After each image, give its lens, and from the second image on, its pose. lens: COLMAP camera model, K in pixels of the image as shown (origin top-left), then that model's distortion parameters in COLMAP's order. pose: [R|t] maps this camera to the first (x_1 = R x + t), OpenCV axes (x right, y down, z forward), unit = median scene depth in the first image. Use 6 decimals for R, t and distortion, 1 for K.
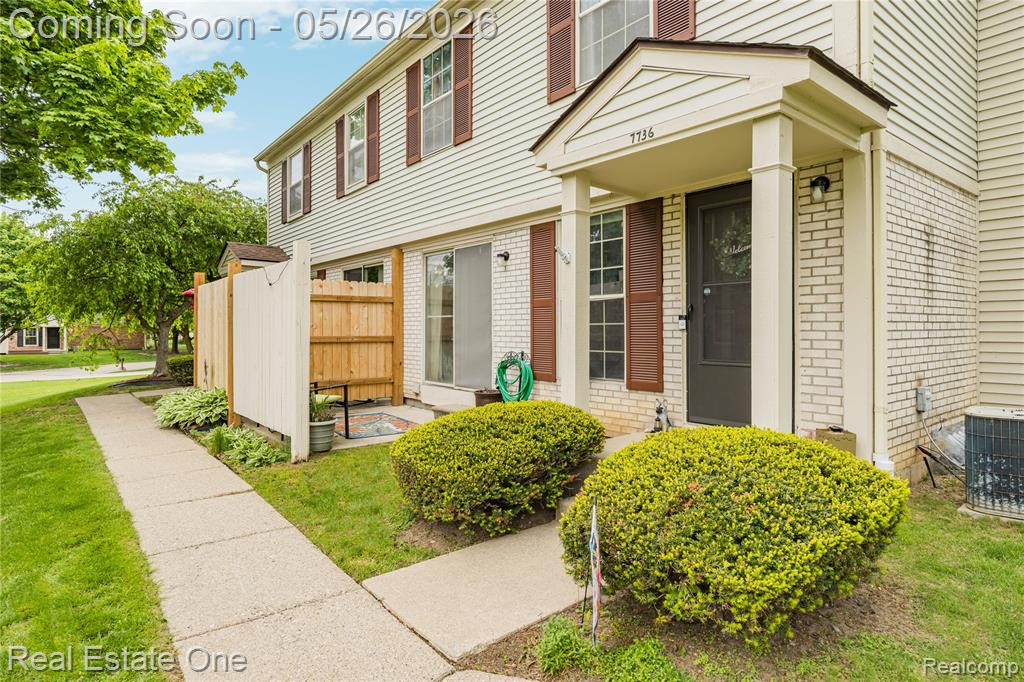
lens RADIAL K [[553.2, 0, 511.8], [0, 553.2, 336.9], [0, 0, 1]] dist [-0.001684, -0.000536]
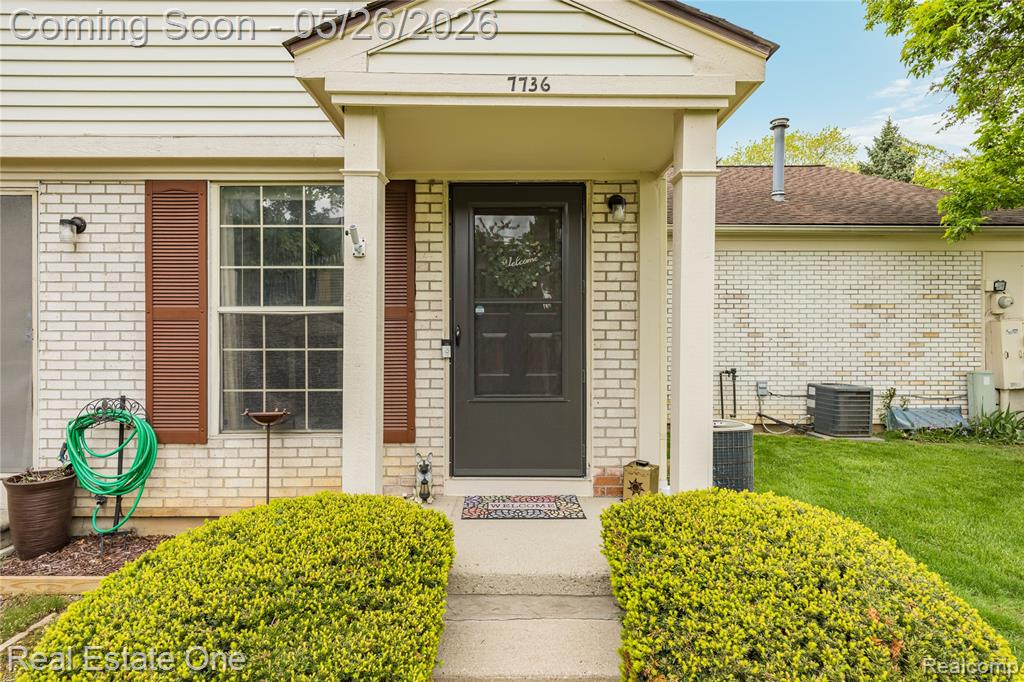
lens RADIAL K [[553.2, 0, 511.8], [0, 553.2, 336.9], [0, 0, 1]] dist [-0.001684, -0.000536]
pose [[0.636438, -0.003924, 0.771318, -0.226887], [0.010354, 0.999940, -0.003456, -0.039275], [-0.771259, 0.010186, 0.636441, 0.442058]]
